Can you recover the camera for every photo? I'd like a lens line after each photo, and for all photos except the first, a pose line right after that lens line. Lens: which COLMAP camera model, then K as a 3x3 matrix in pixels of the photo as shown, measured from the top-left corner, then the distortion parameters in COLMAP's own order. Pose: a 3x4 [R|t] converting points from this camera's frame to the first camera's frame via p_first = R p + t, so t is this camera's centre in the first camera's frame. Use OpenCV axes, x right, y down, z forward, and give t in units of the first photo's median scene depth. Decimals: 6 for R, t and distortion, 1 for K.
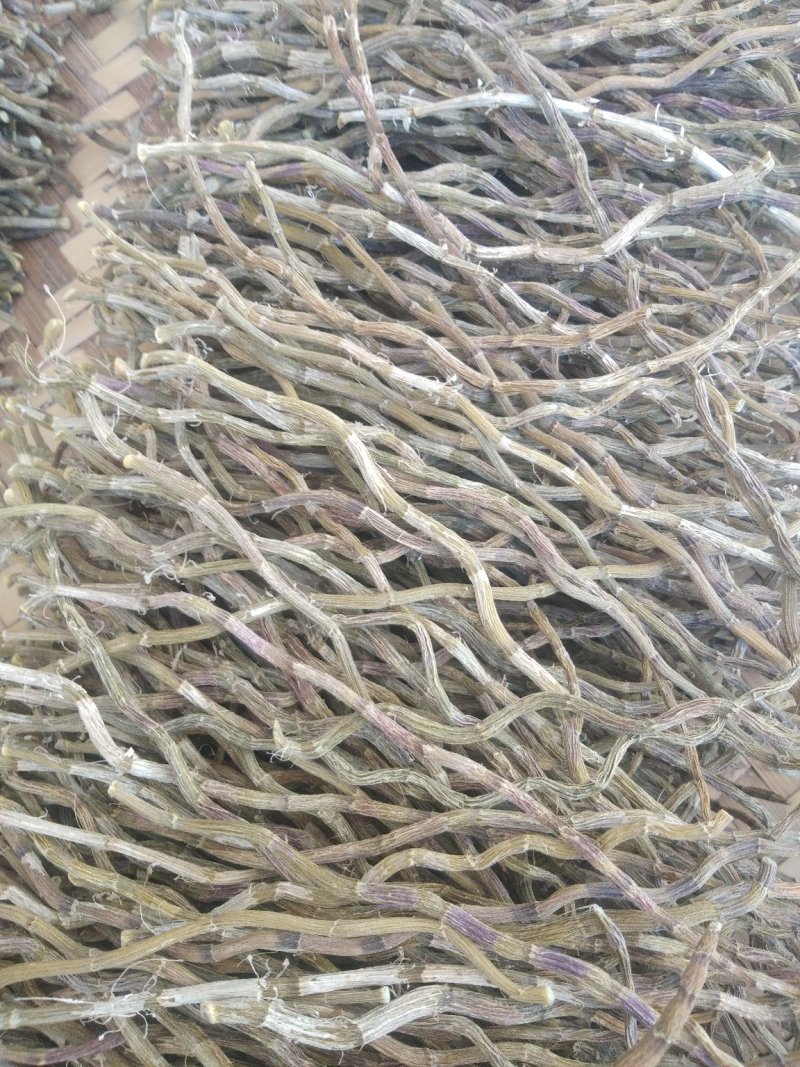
lens RADIAL K [[917.5, 0, 400.0], [0, 917.5, 533.5], [0, 0, 1]] dist [0.009785, -0.001449]
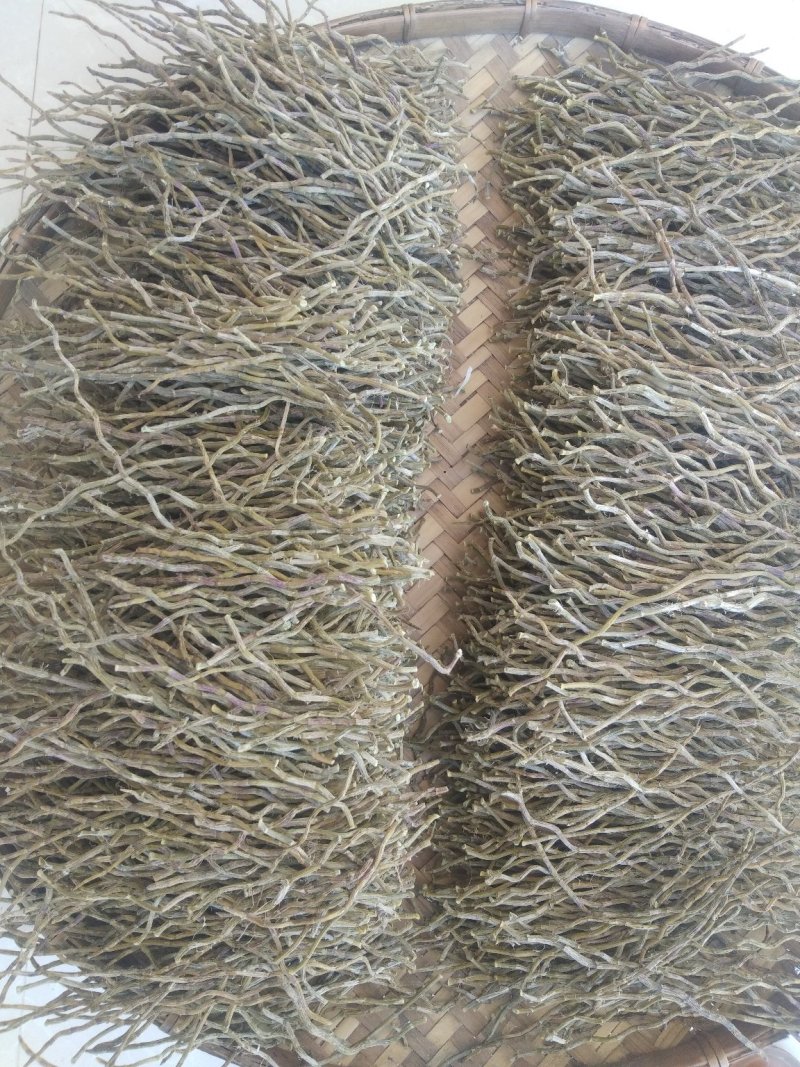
lens RADIAL K [[917.5, 0, 400.0], [0, 917.5, 533.5], [0, 0, 1]] dist [0.009785, -0.001449]
pose [[0.983297, -0.079770, 0.163595, -1.358971], [0.066531, 0.994168, 0.084878, -0.039590], [-0.169412, -0.072576, 0.982869, -1.485205]]
